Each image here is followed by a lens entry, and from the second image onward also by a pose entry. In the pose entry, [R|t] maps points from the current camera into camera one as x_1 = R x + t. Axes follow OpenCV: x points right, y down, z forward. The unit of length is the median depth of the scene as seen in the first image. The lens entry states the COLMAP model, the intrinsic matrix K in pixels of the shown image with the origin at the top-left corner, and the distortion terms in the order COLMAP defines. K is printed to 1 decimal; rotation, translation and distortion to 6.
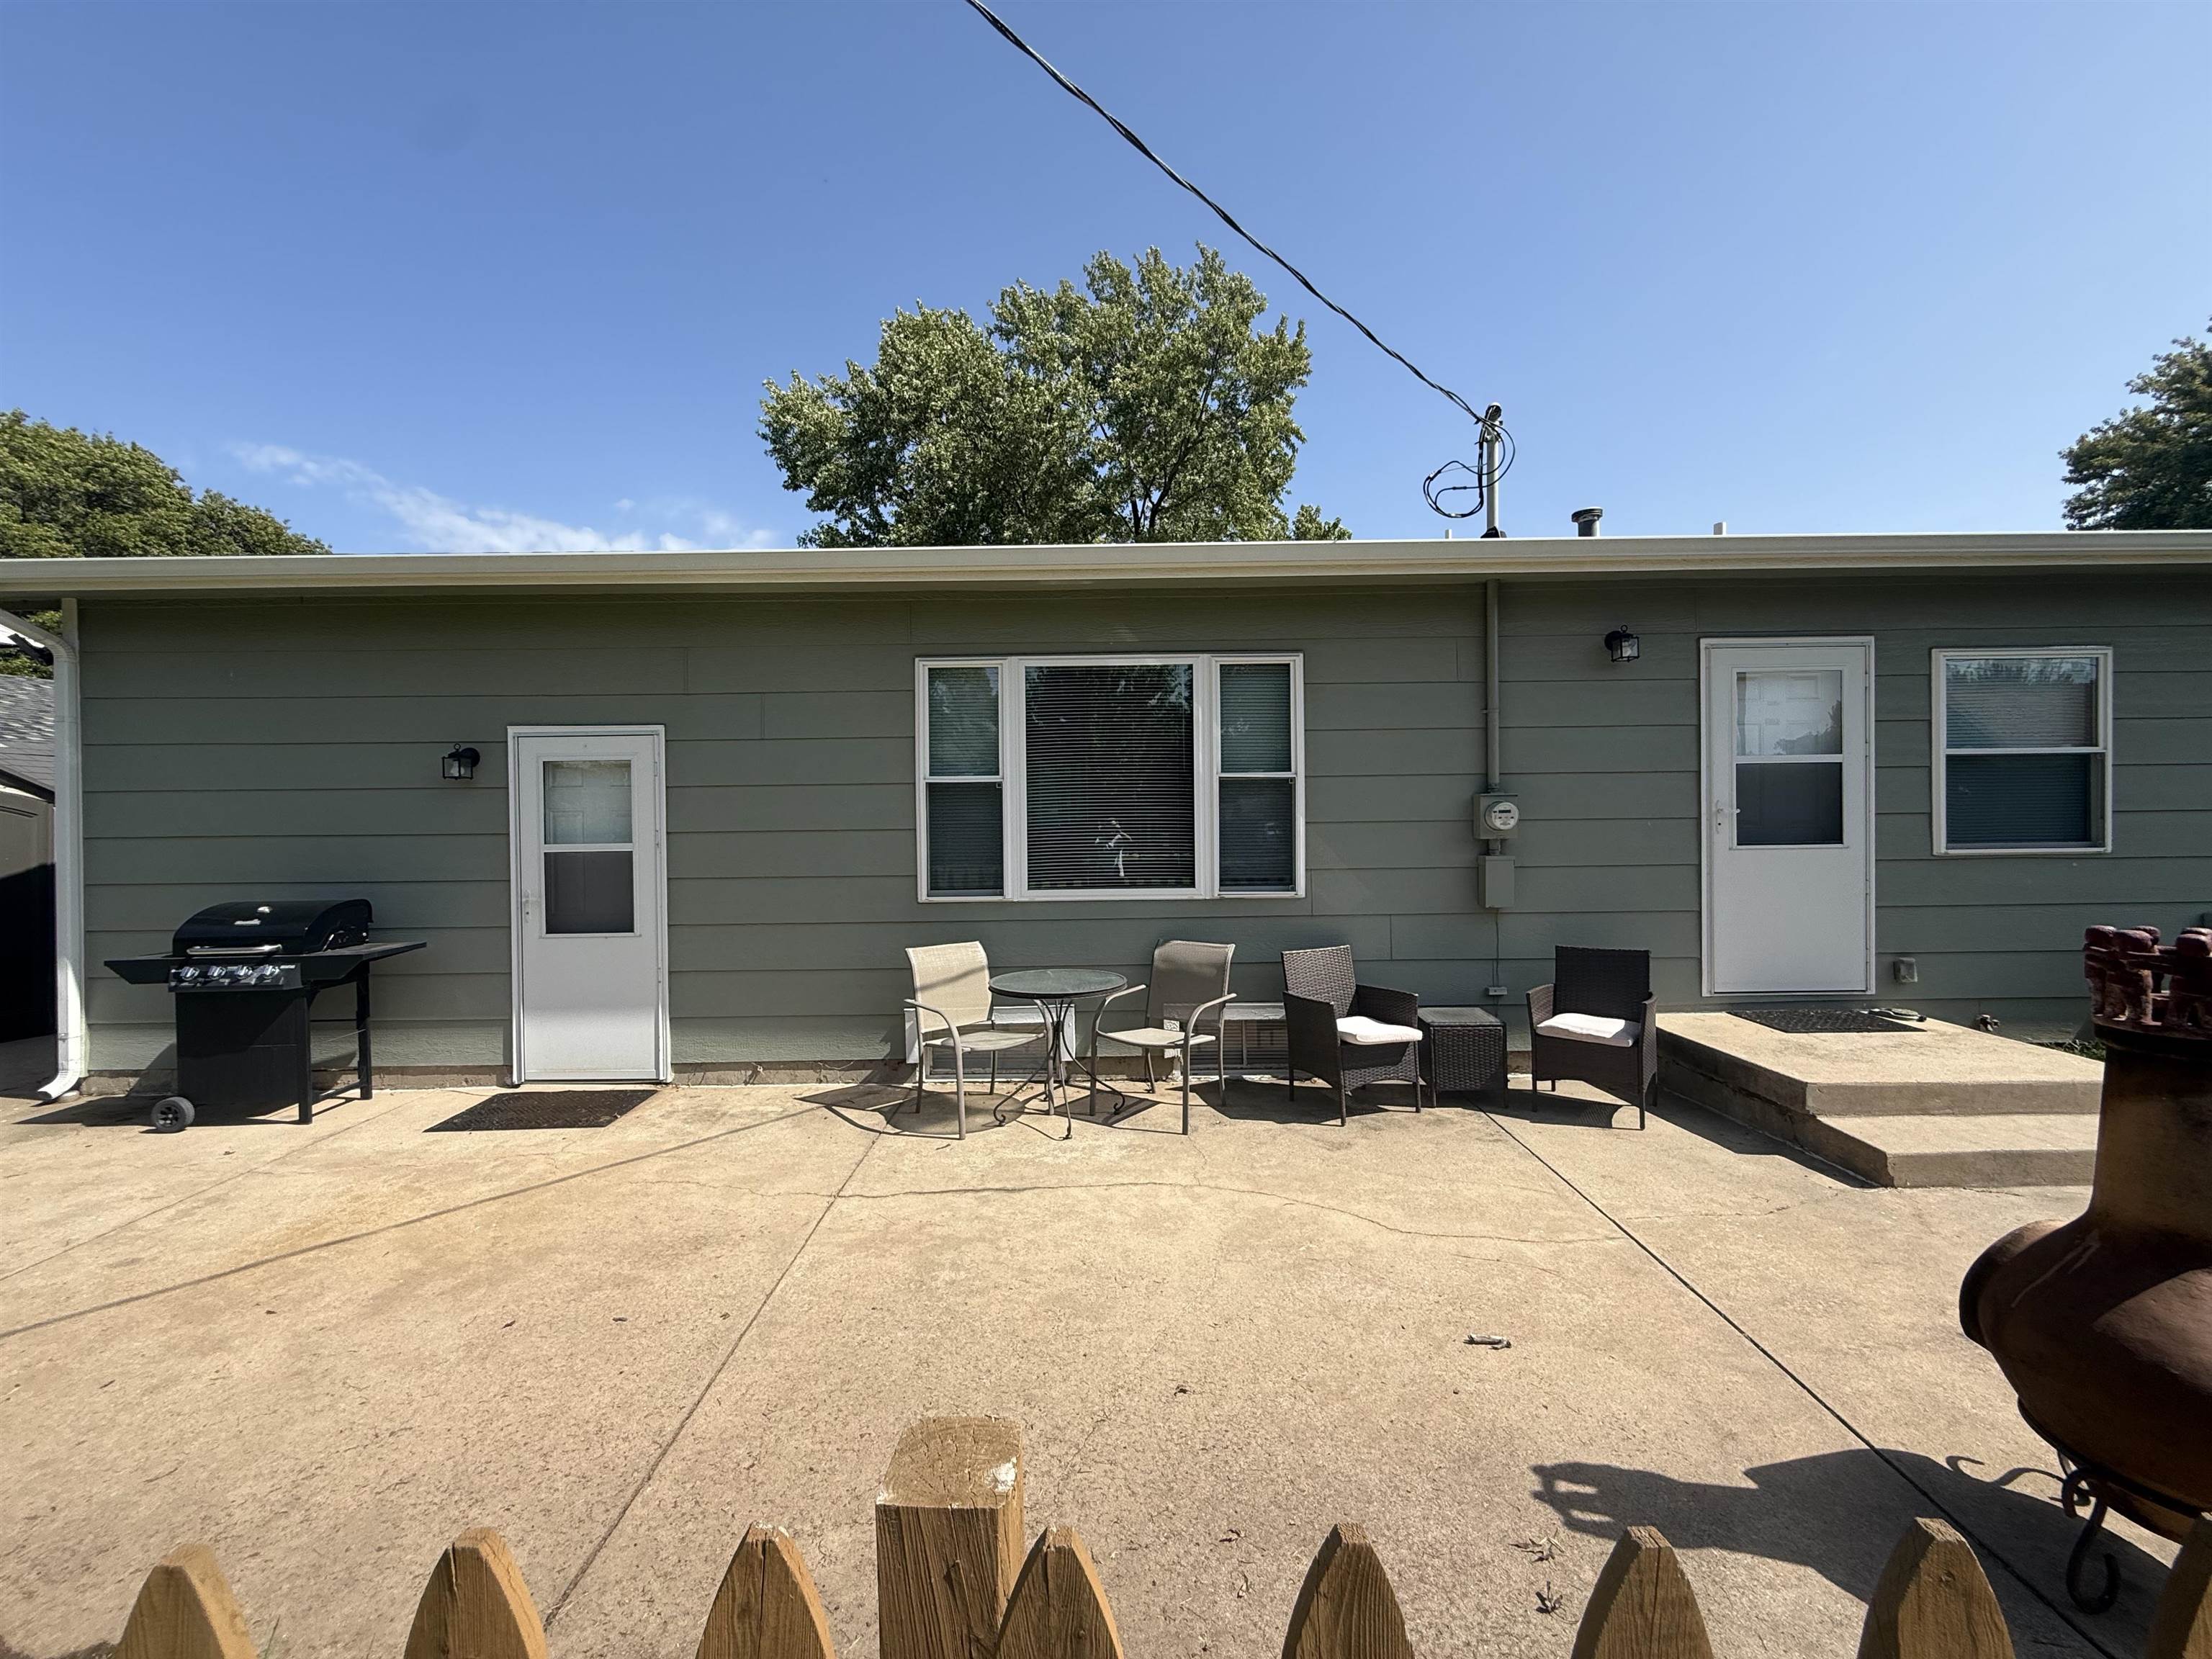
lens RADIAL K [[882.2, 0, 1101.2], [0, 882.2, 857.2], [0, 0, 1]] dist [0.000878, 0.000507]
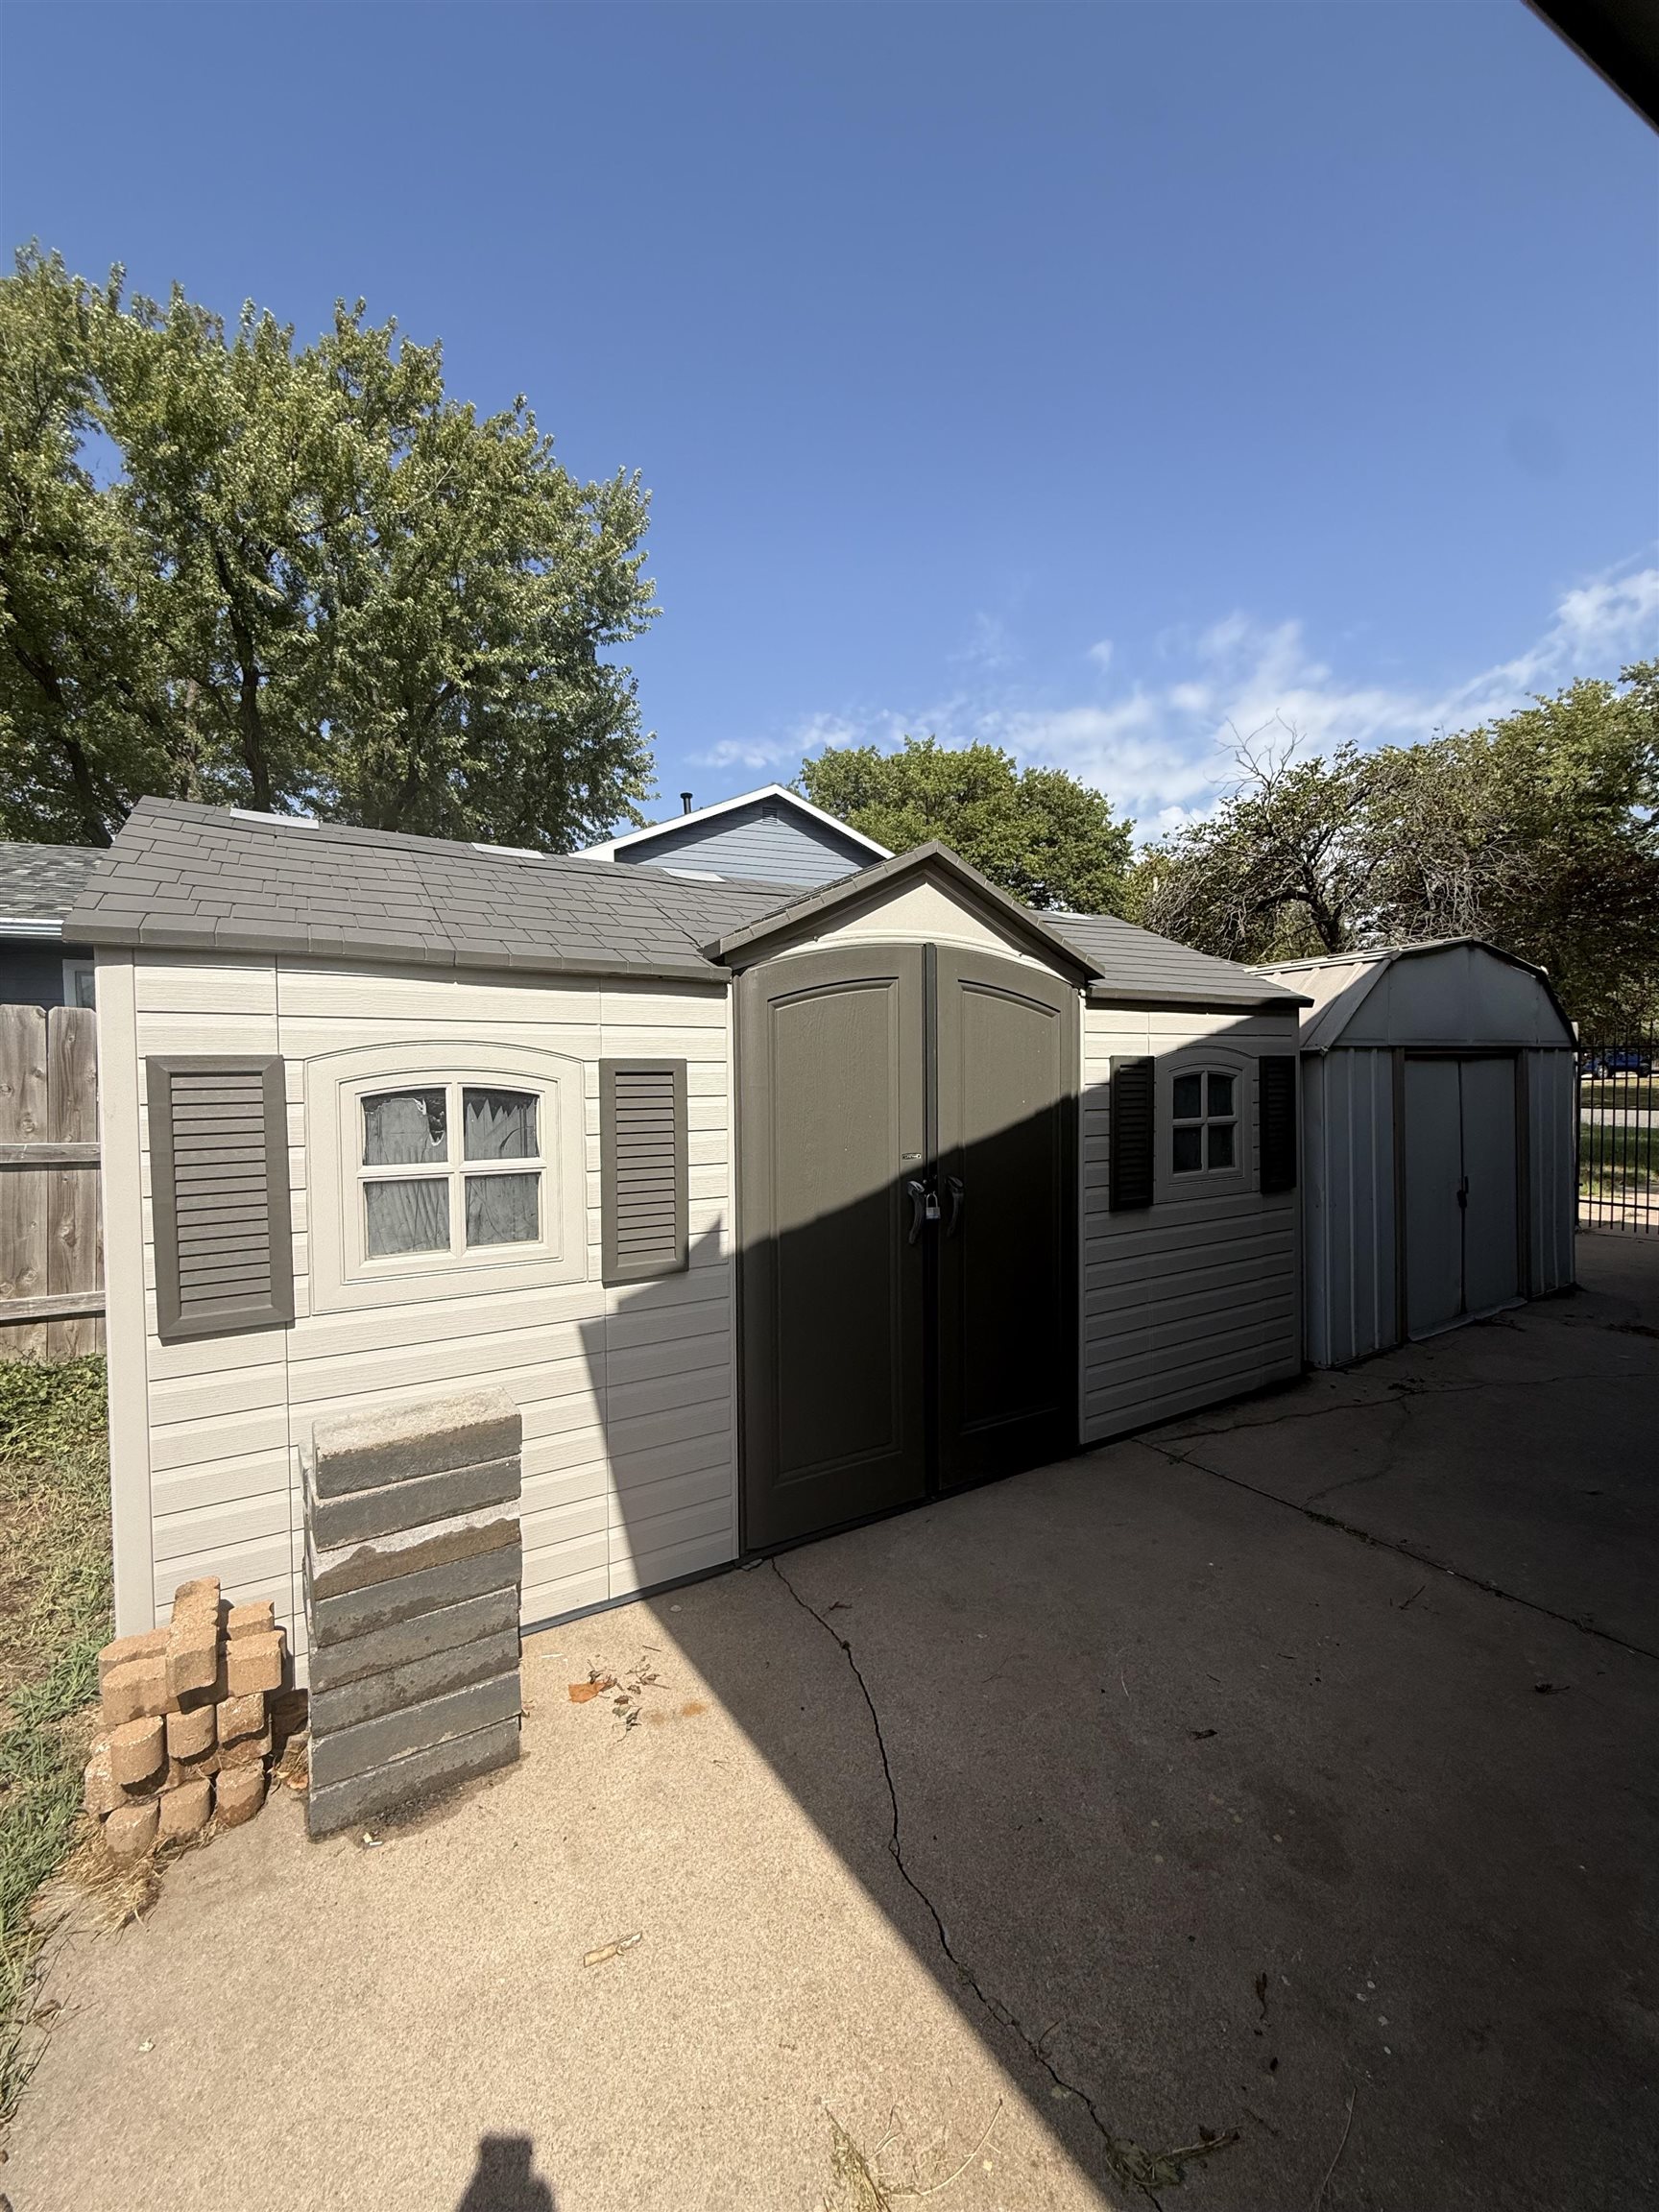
lens RADIAL K [[882.2, 0, 833.7], [0, 882.2, 1101.3], [0, 0, 1]] dist [0.000878, 0.000507]
pose [[0.562416, 0.029893, -0.826314, -1.180409], [-0.012886, 0.999542, 0.027389, -0.015316], [0.826754, -0.004756, 0.562543, 0.862234]]
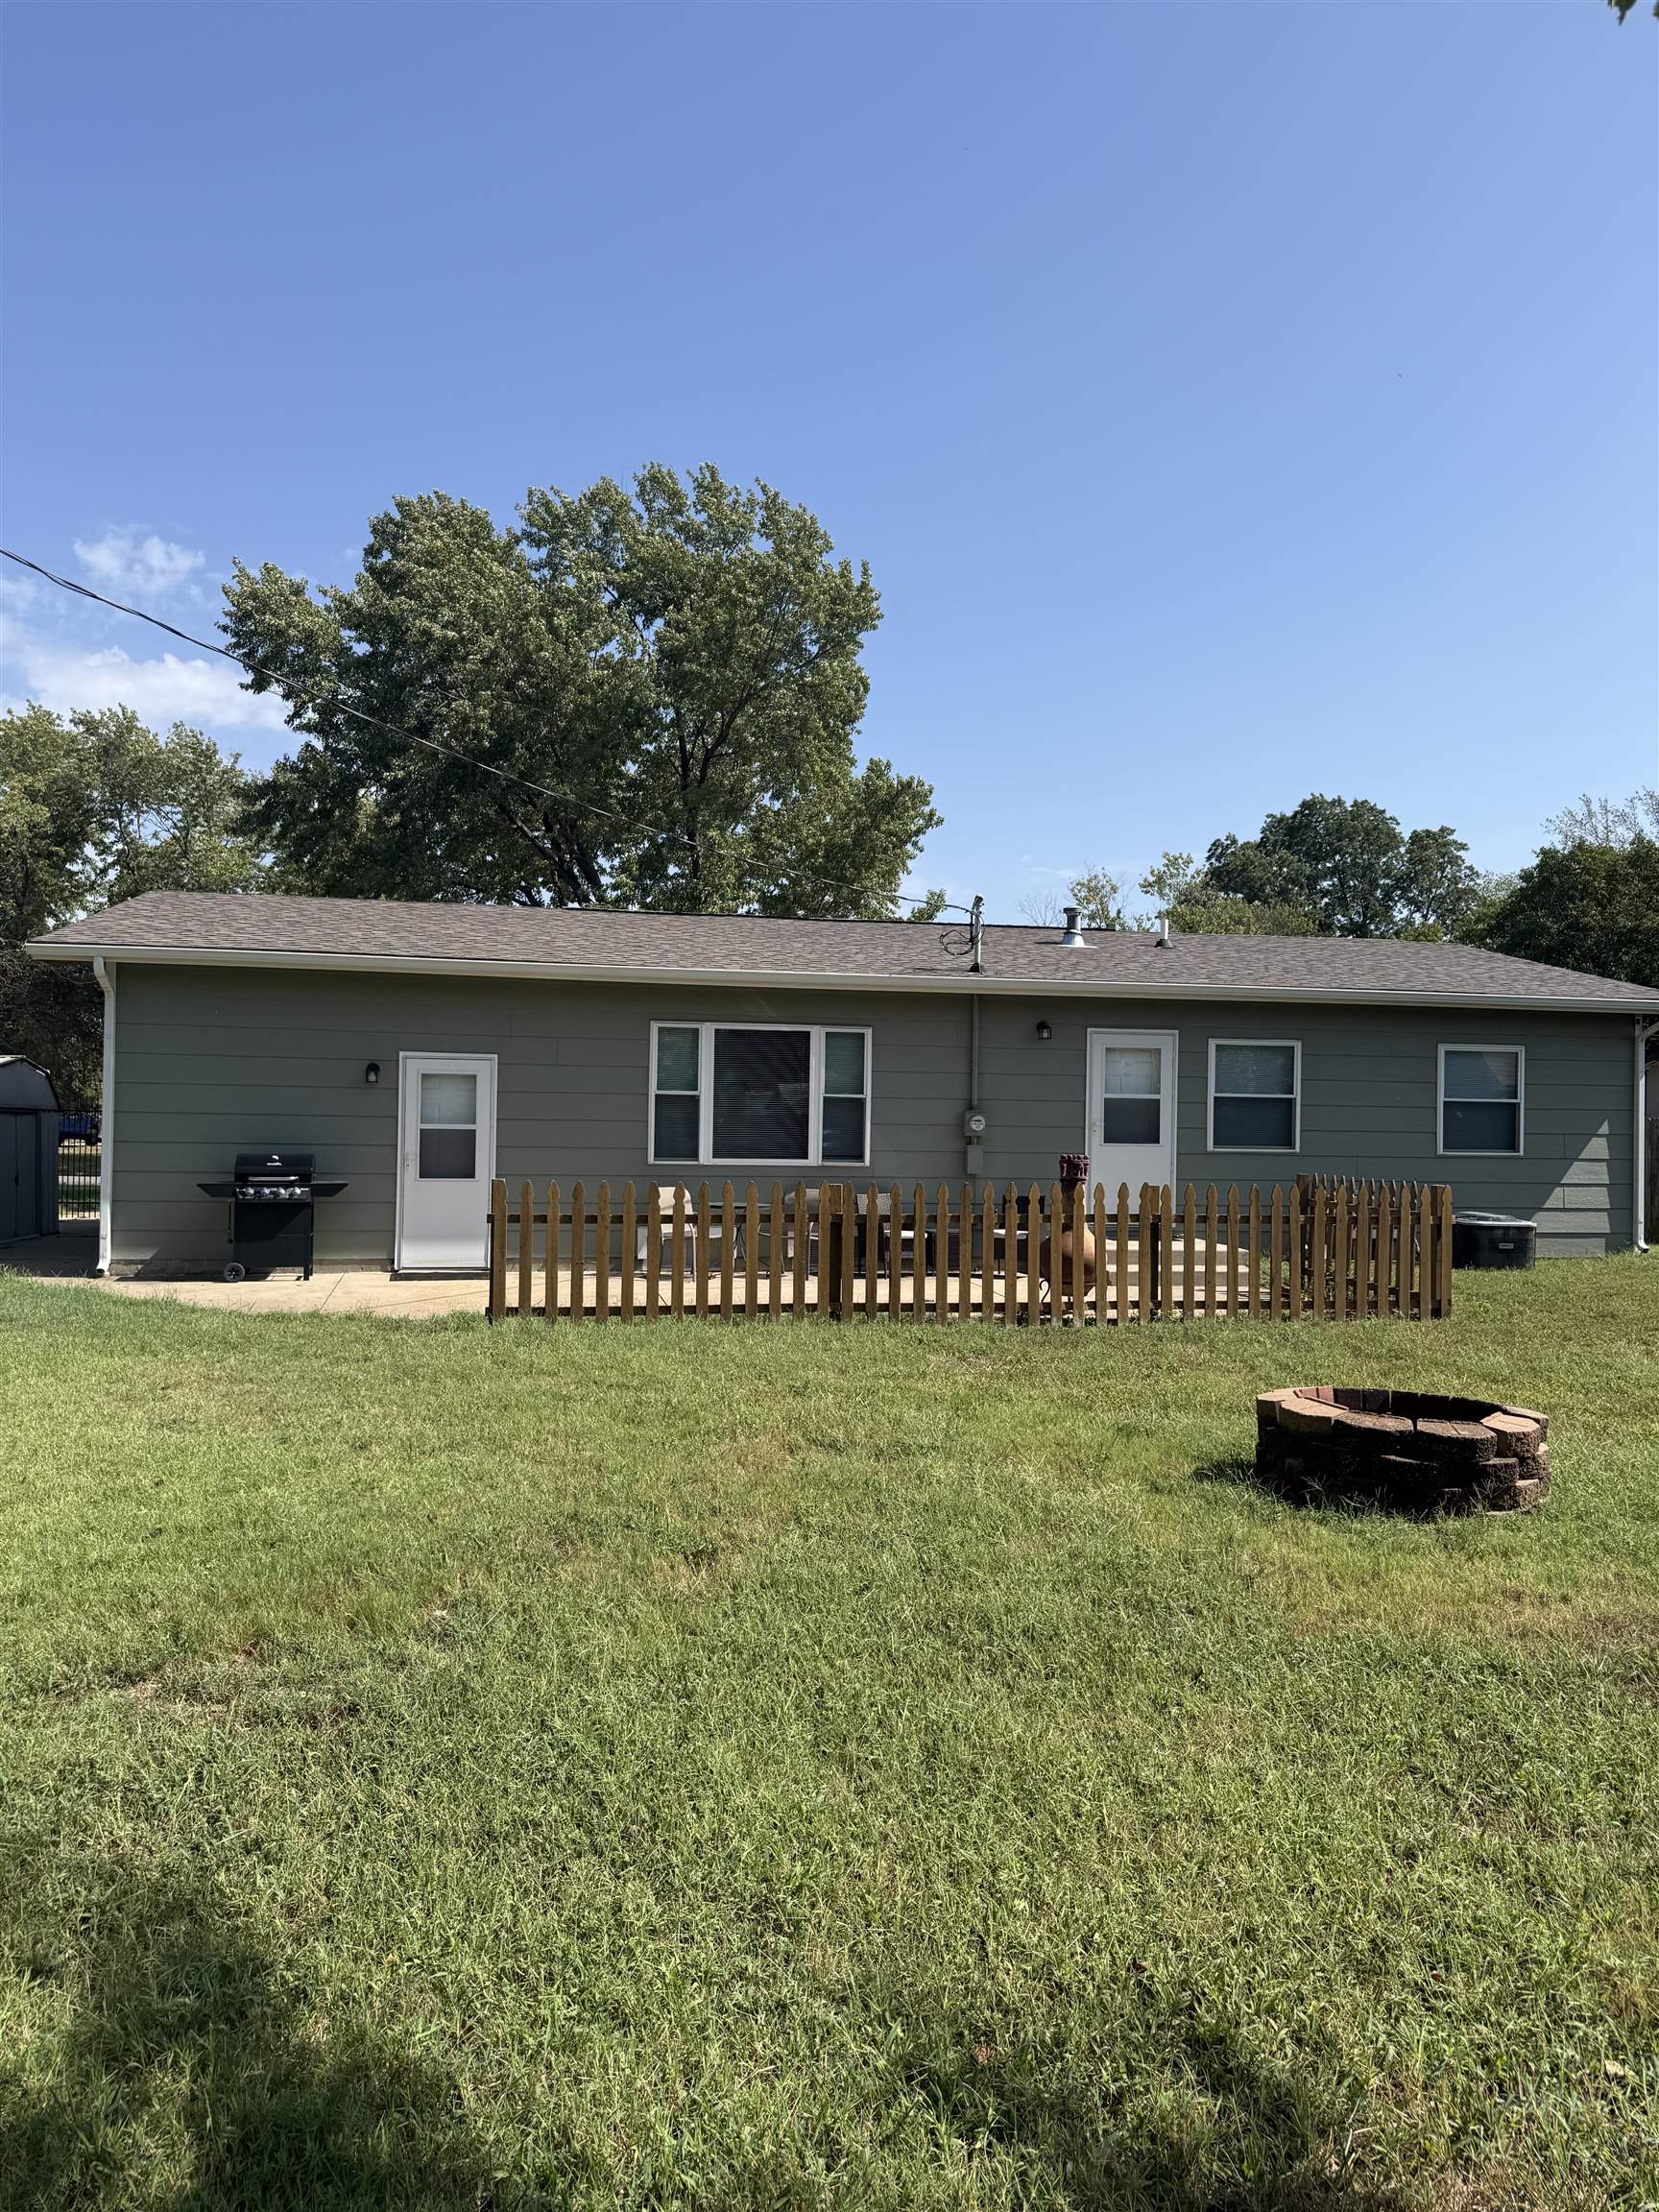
lens RADIAL K [[1562.8, 0, 836.2], [0, 1562.8, 1110.4], [0, 0, 1]] dist [0.062025, -0.078457]
pose [[0.977728, 0.030339, 0.207670, -0.478591], [-0.020679, 0.998608, -0.048533, 0.086374], [-0.208854, 0.043157, 0.976994, -2.010742]]
